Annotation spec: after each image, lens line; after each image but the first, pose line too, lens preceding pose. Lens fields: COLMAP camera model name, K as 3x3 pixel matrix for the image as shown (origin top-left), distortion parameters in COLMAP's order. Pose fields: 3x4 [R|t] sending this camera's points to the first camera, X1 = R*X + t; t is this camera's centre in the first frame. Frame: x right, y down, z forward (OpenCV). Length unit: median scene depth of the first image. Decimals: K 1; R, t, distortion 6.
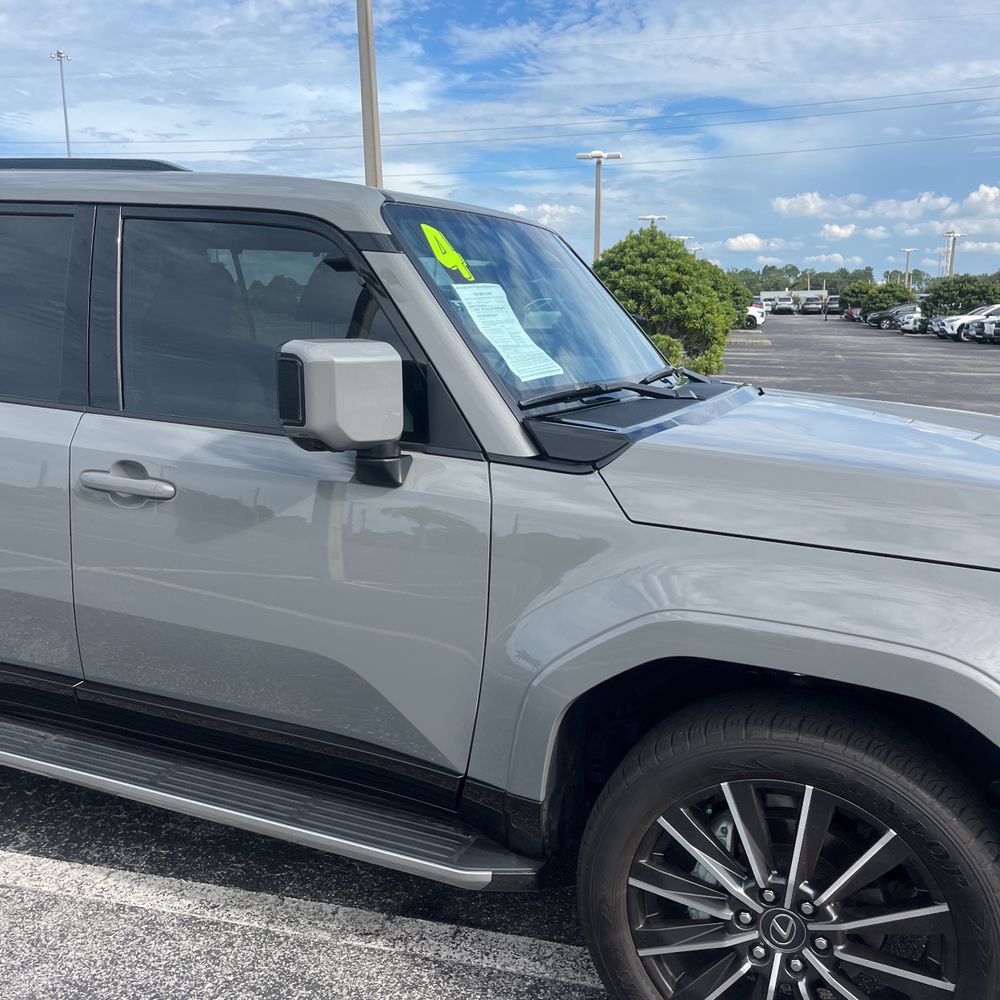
lens RADIAL K [[1009.0, 0, 495.6], [0, 1009.0, 497.8], [0, 0, 1]] dist [0.018220, 0.000000]
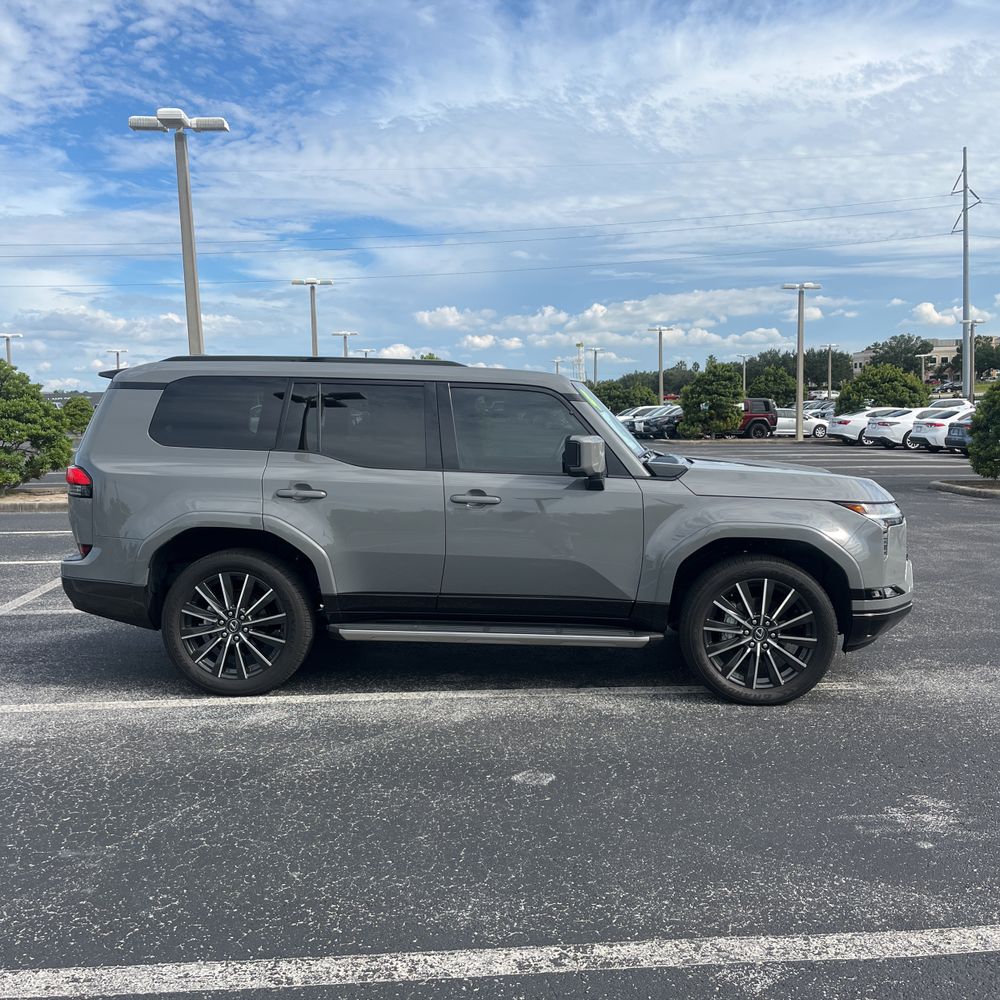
lens RADIAL K [[1009.0, 0, 508.4], [0, 1009.0, 497.9], [0, 0, 1]] dist [0.018220, 0.000000]
pose [[0.941753, -0.048241, 0.332826, -1.003790], [0.082159, 0.992674, -0.088590, 0.186999], [-0.326114, 0.110775, 0.938818, -1.129601]]
